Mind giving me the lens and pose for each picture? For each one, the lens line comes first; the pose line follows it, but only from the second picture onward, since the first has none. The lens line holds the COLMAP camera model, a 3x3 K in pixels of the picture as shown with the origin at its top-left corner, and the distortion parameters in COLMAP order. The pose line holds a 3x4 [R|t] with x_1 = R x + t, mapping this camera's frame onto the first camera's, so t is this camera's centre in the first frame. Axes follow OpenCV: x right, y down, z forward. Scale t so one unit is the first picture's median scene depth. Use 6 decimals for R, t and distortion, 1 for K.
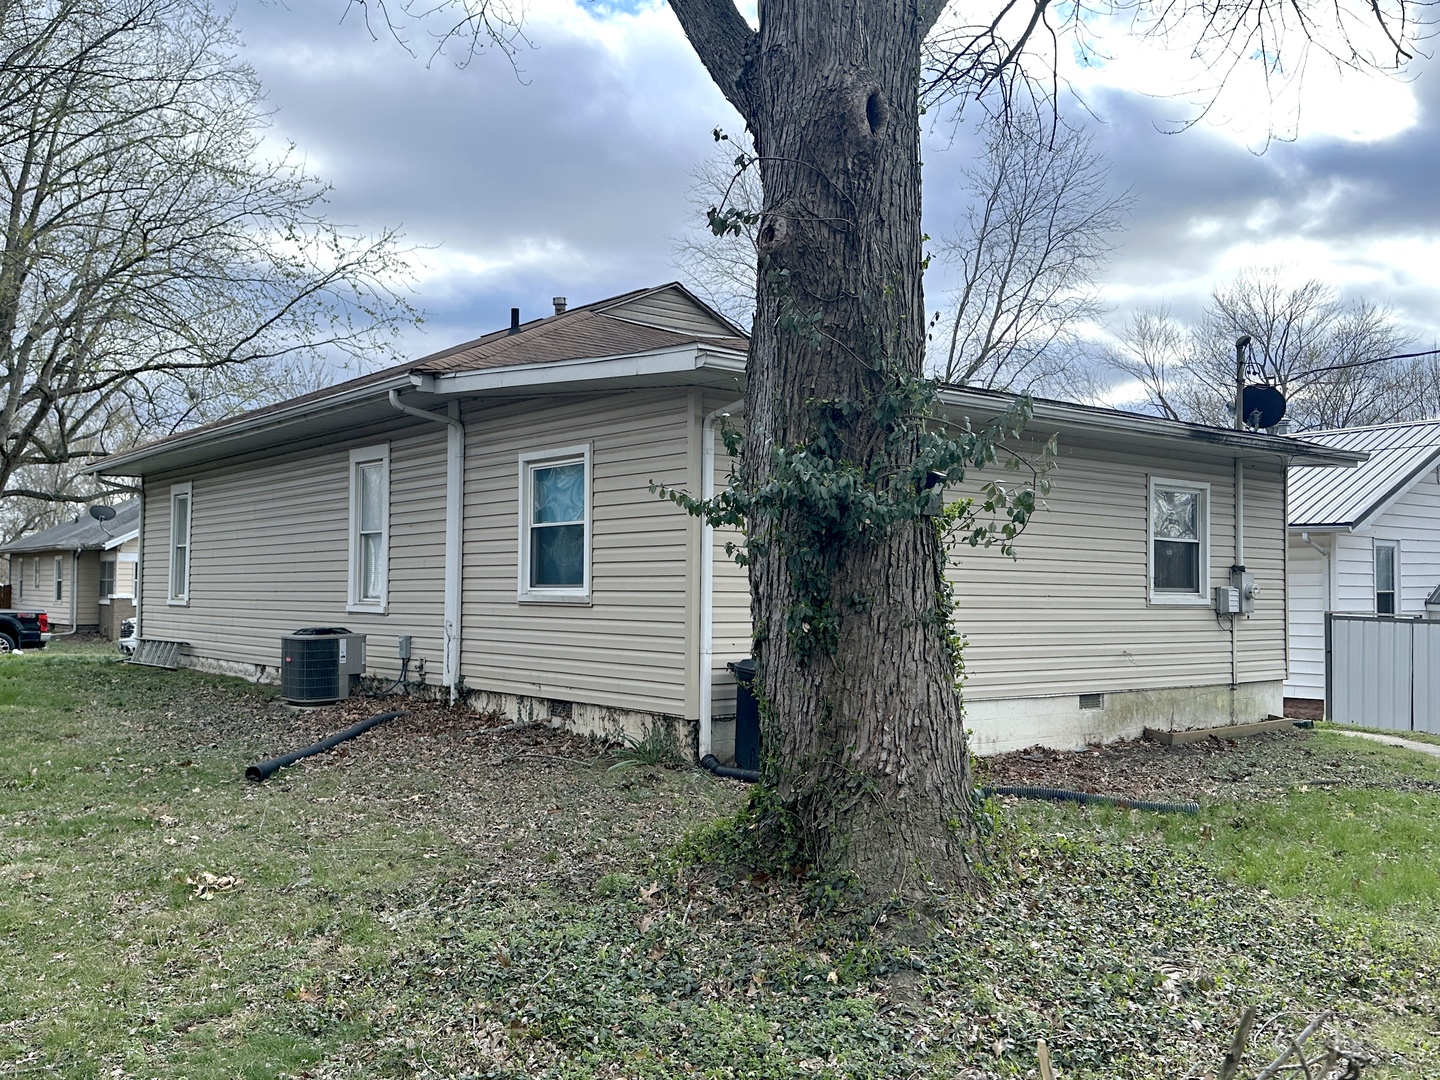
lens RADIAL K [[1293.6, 0, 720.0], [0, 1293.6, 540.0], [0, 0, 1]] dist [0.050999, -0.000794]
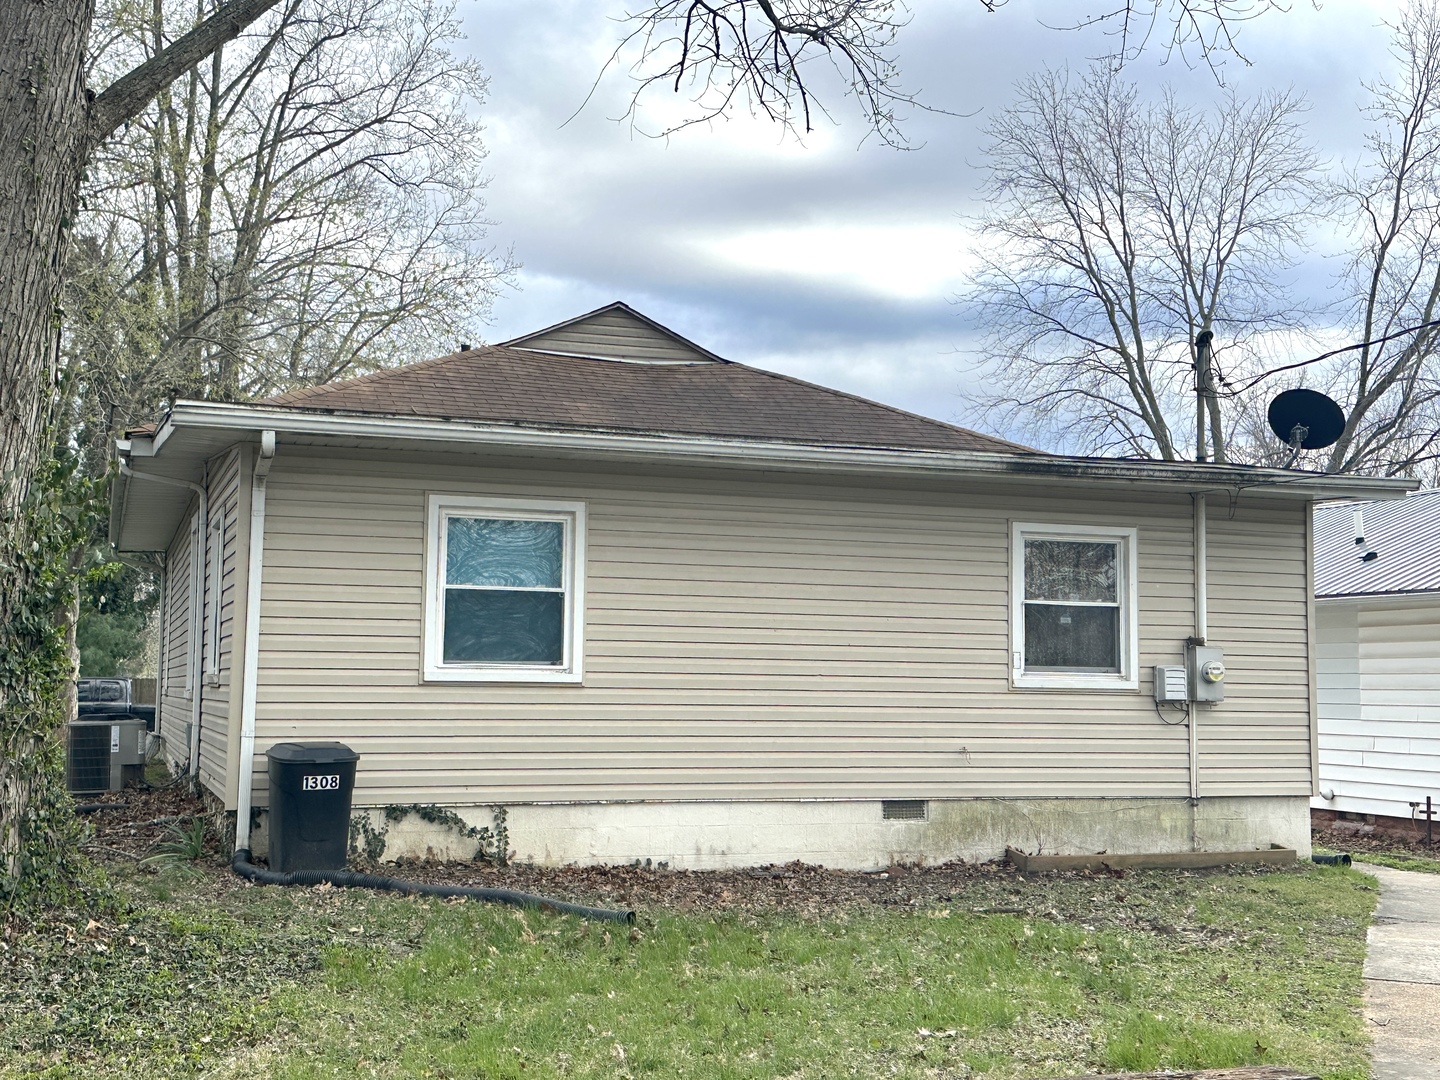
lens RADIAL K [[1706.5, 0, 720.0], [0, 1706.5, 540.0], [0, 0, 1]] dist [0.189606, -0.024826]
pose [[0.947776, -0.024306, -0.318010, 0.467303], [0.010986, 0.998988, -0.043613, 0.004349], [0.318749, 0.037842, 0.947084, -0.026368]]
